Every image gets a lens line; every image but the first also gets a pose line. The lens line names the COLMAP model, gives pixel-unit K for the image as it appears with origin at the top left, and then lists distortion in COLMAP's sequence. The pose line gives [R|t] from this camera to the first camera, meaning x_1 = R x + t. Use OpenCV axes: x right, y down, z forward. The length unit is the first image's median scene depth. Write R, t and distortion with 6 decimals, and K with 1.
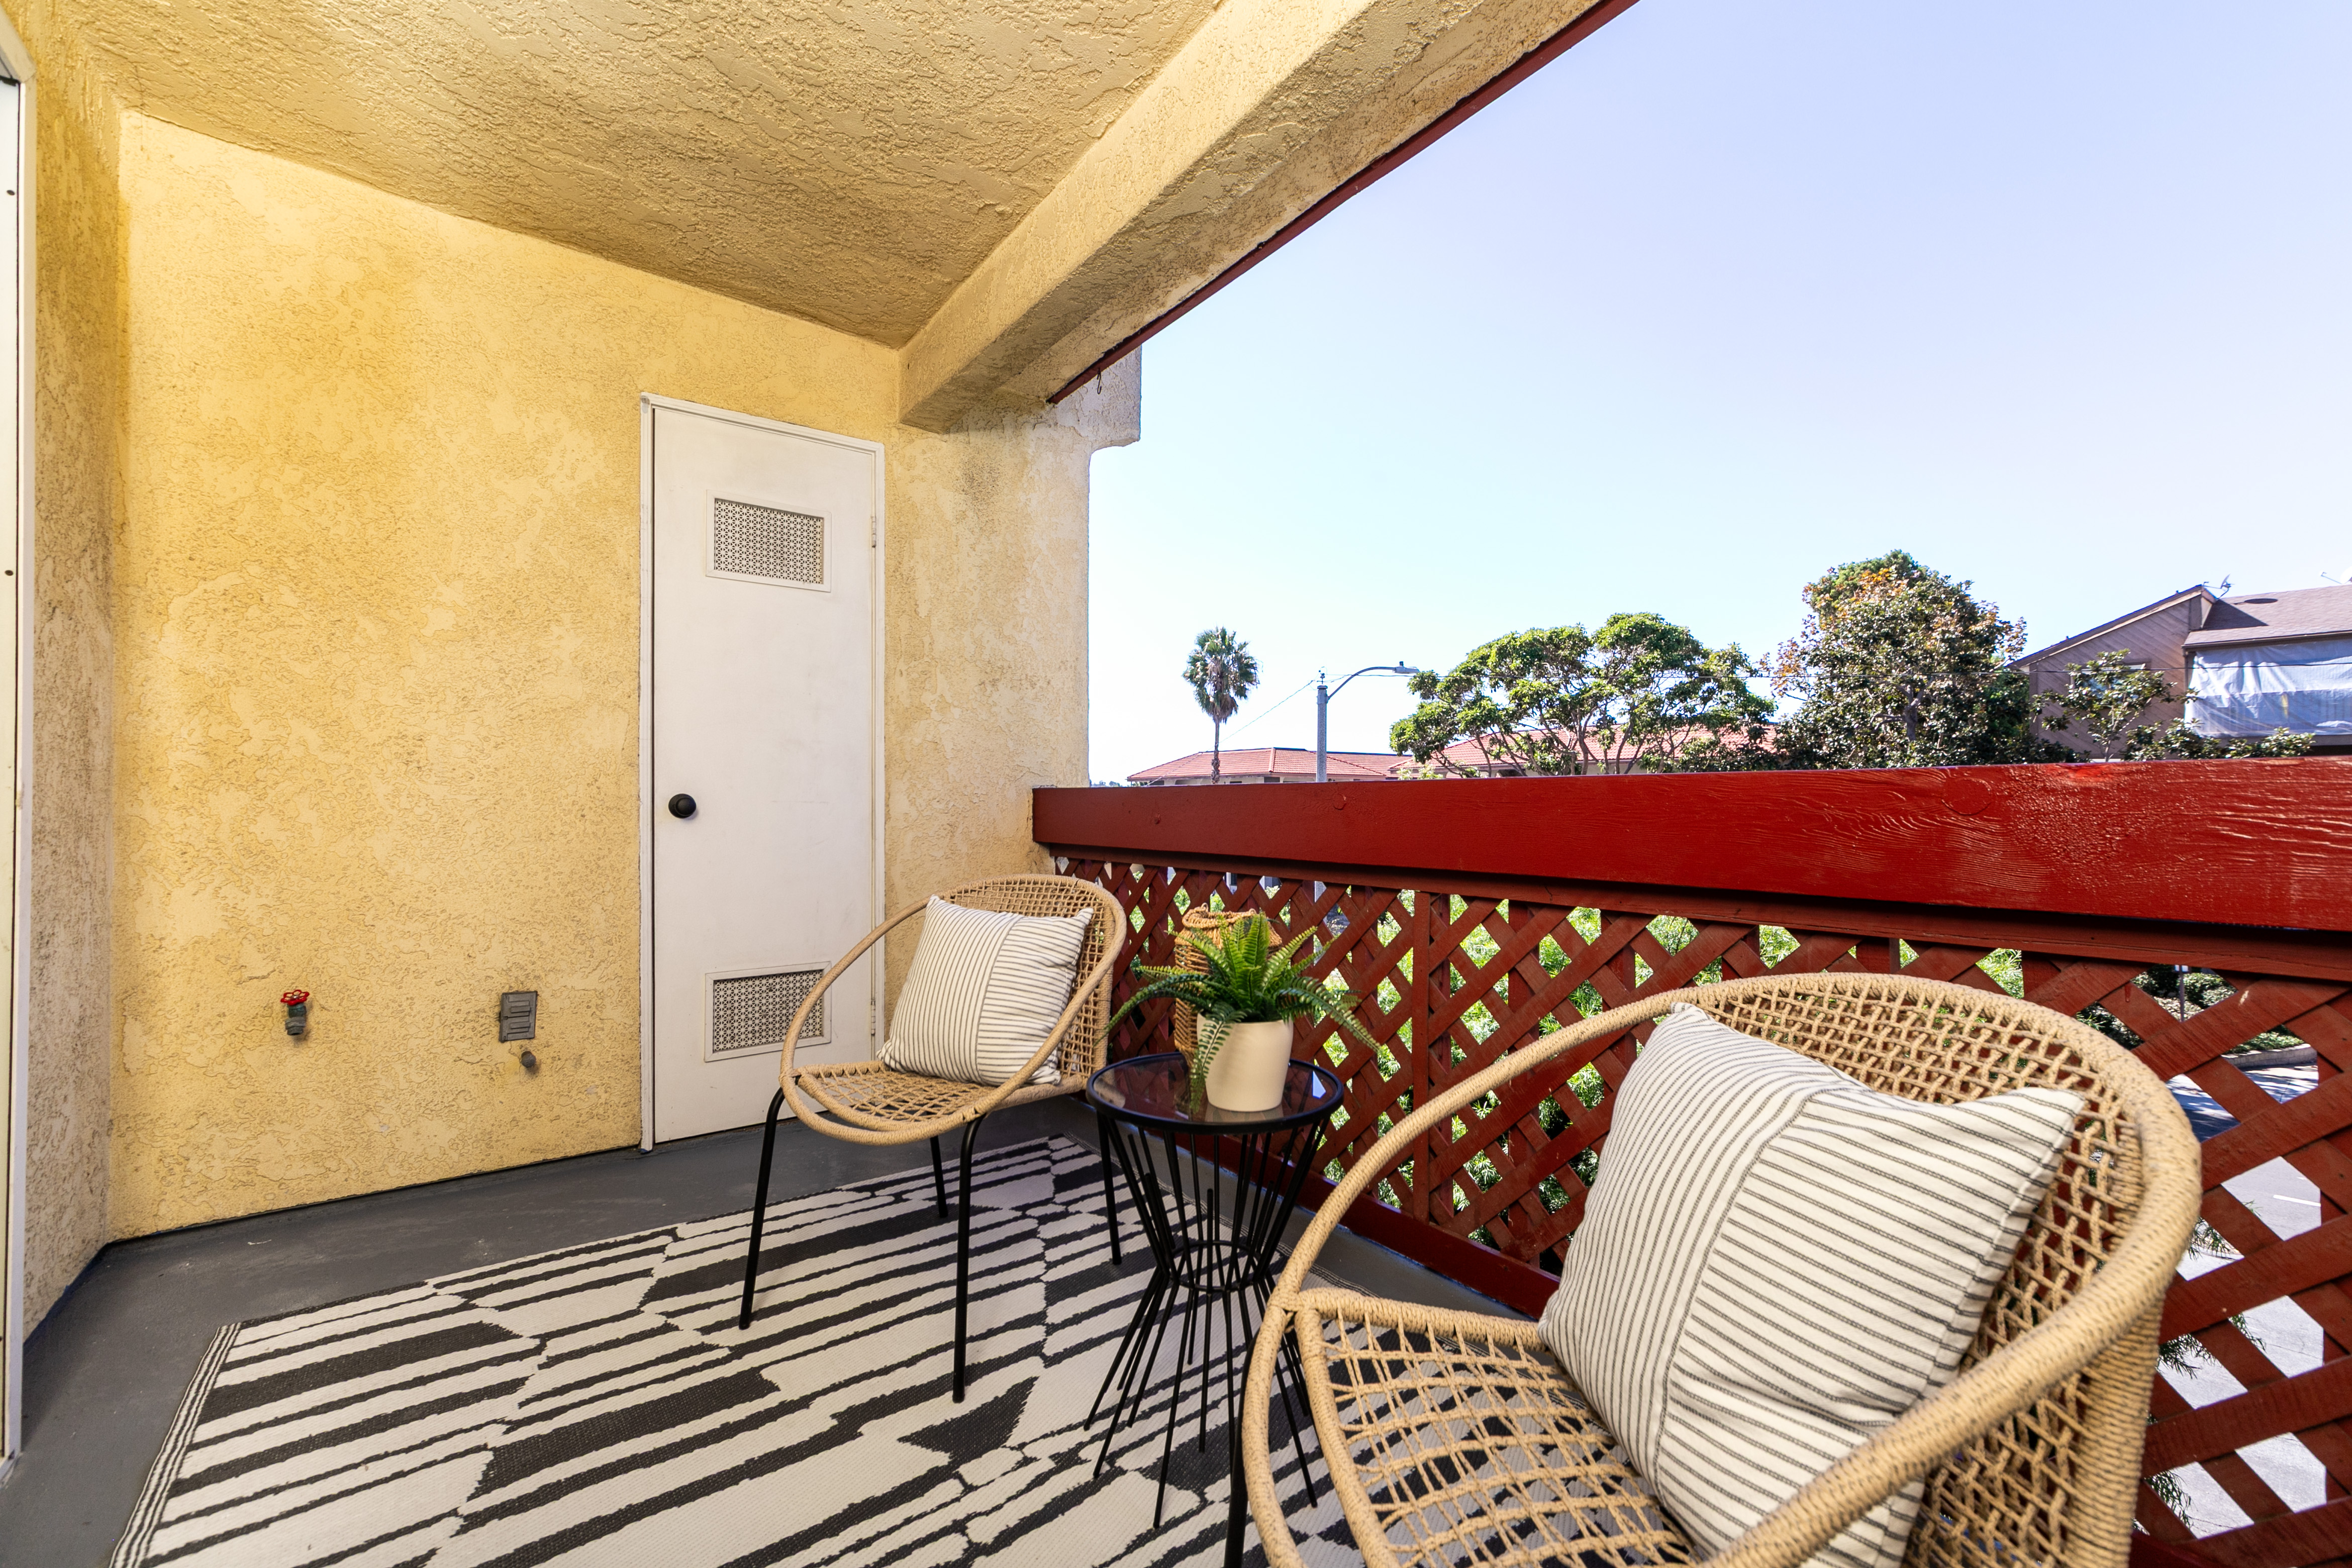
lens RADIAL K [[977.1, 0, 1173.8], [0, 977.1, 791.6], [0, 0, 1]] dist [0.000384, 0.001141]
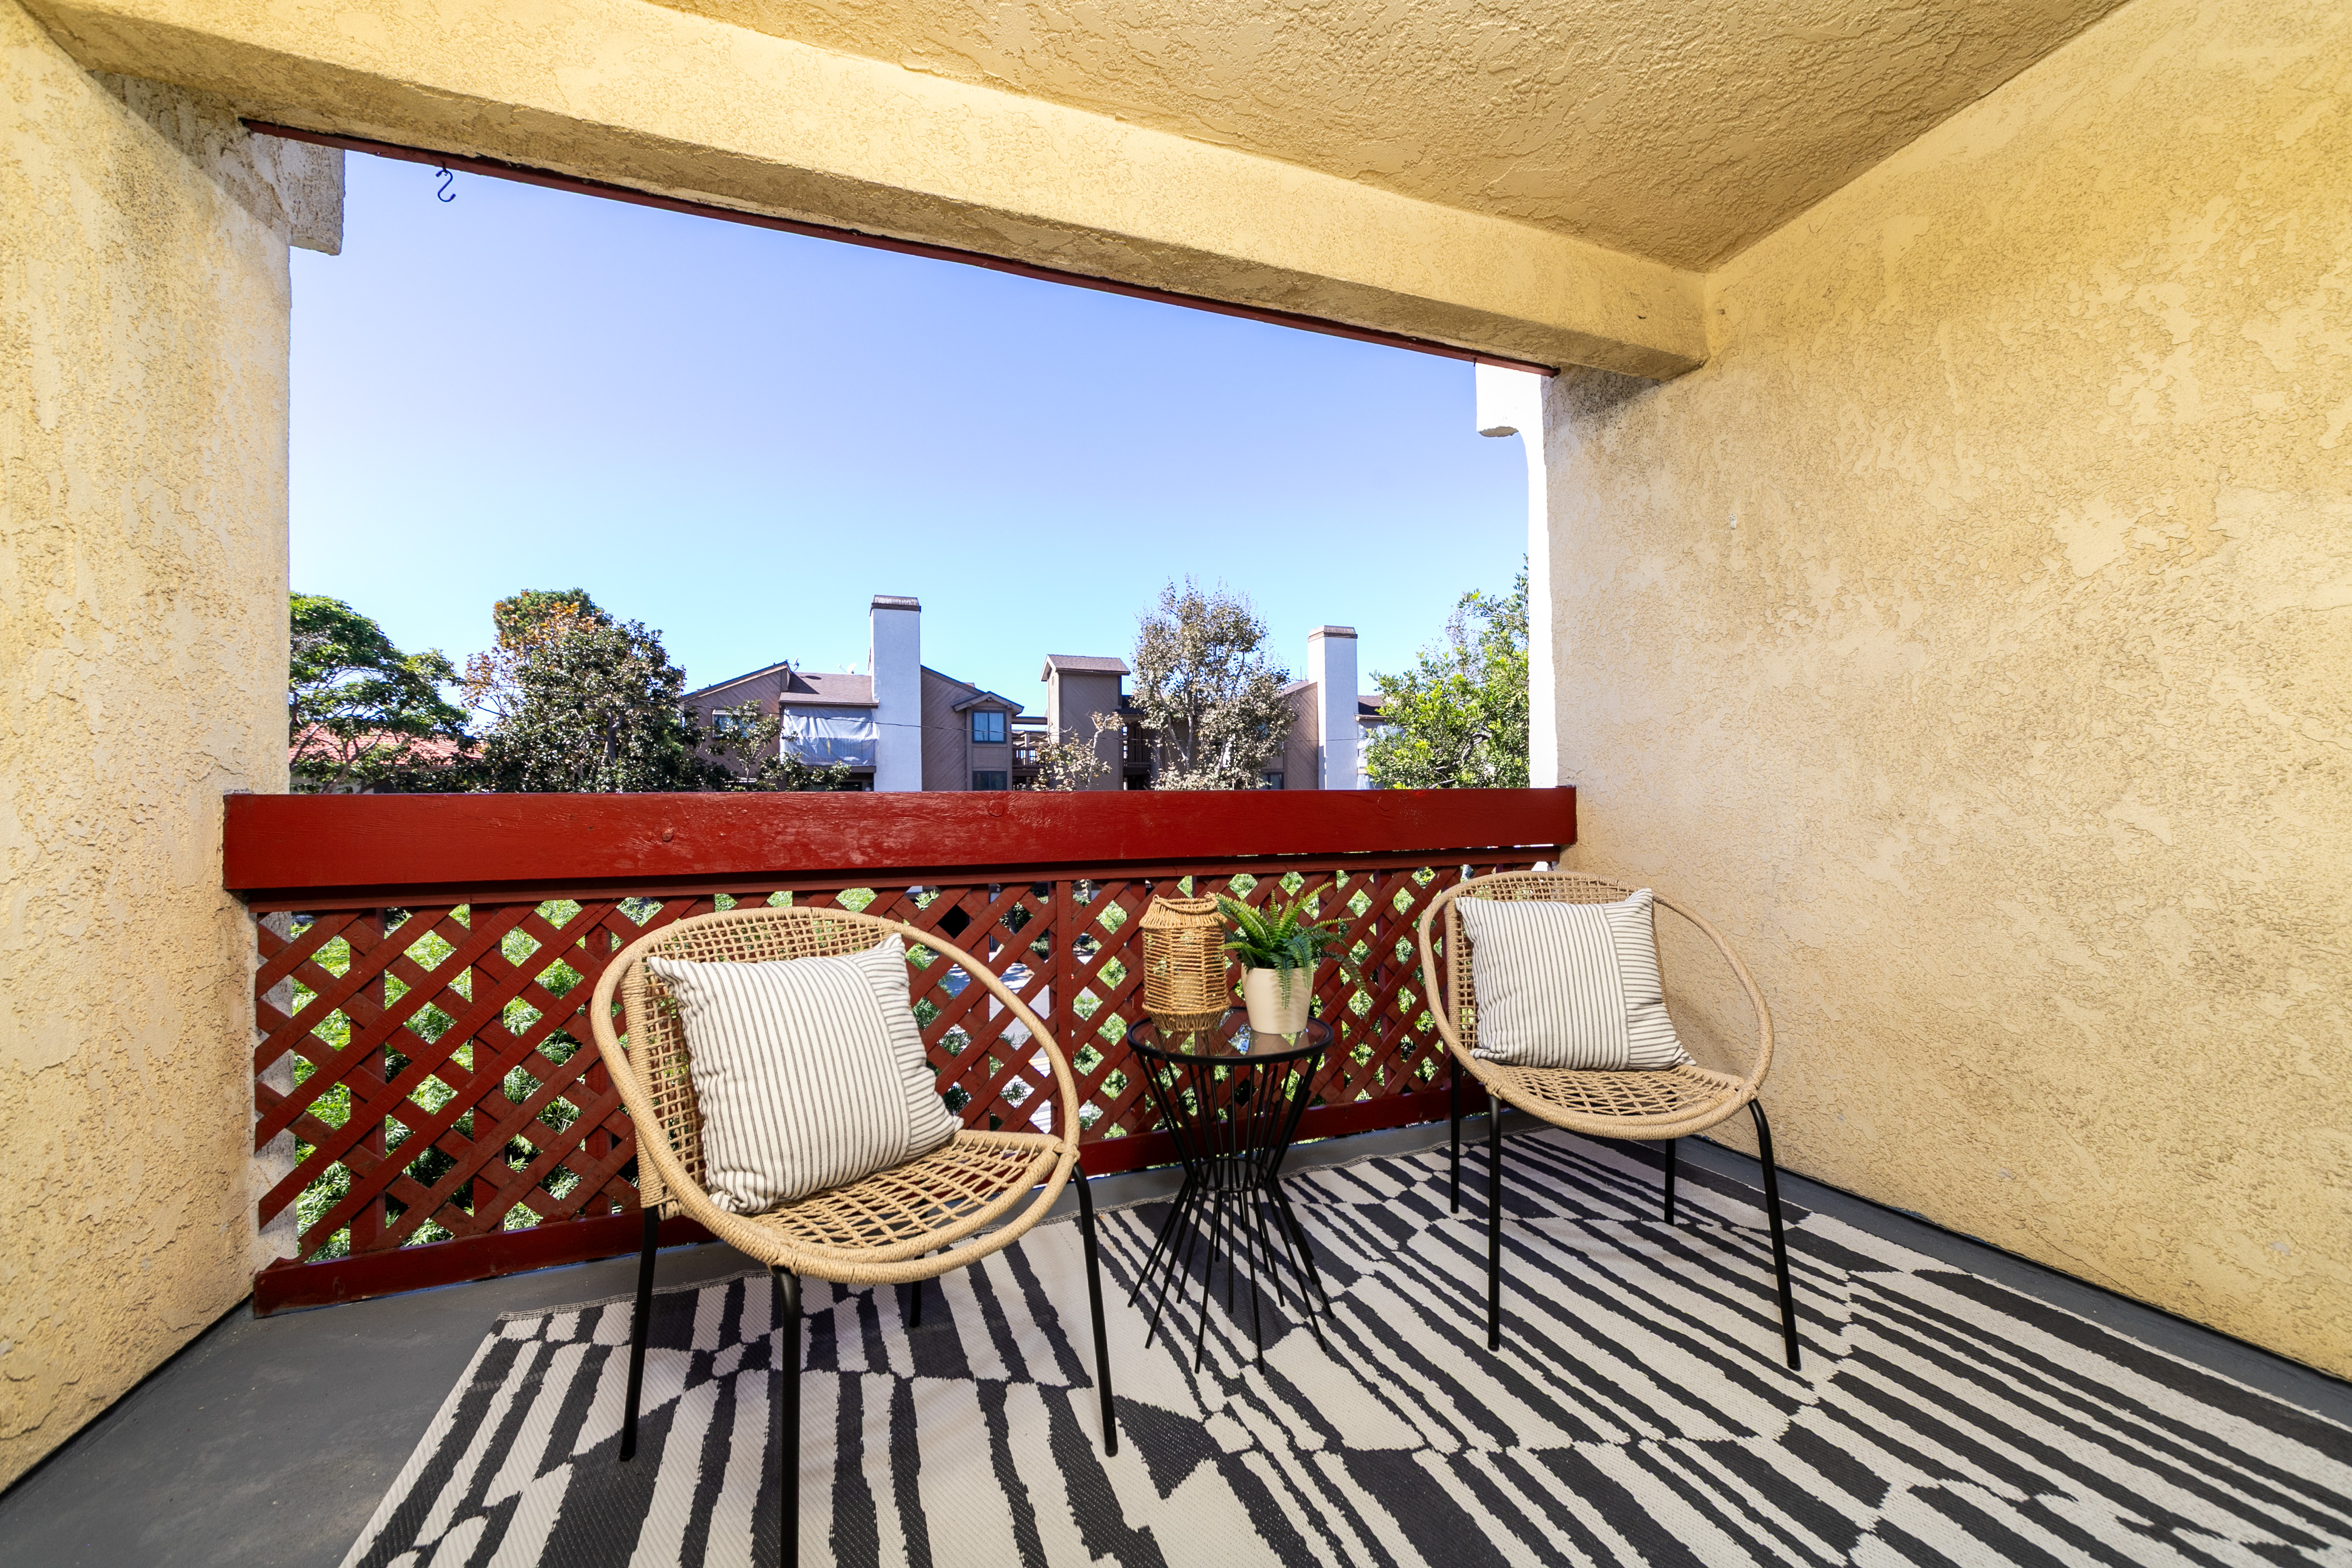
lens RADIAL K [[883.2, 0, 1193.2], [0, 883.2, 791.7], [0, 0, 1]] dist [-0.002174, 0.000343]
pose [[0.268301, 0.008272, 0.963300, -0.083088], [0.002503, 0.999954, -0.009283, 0.000137], [-0.963332, 0.004901, 0.268268, 0.057172]]
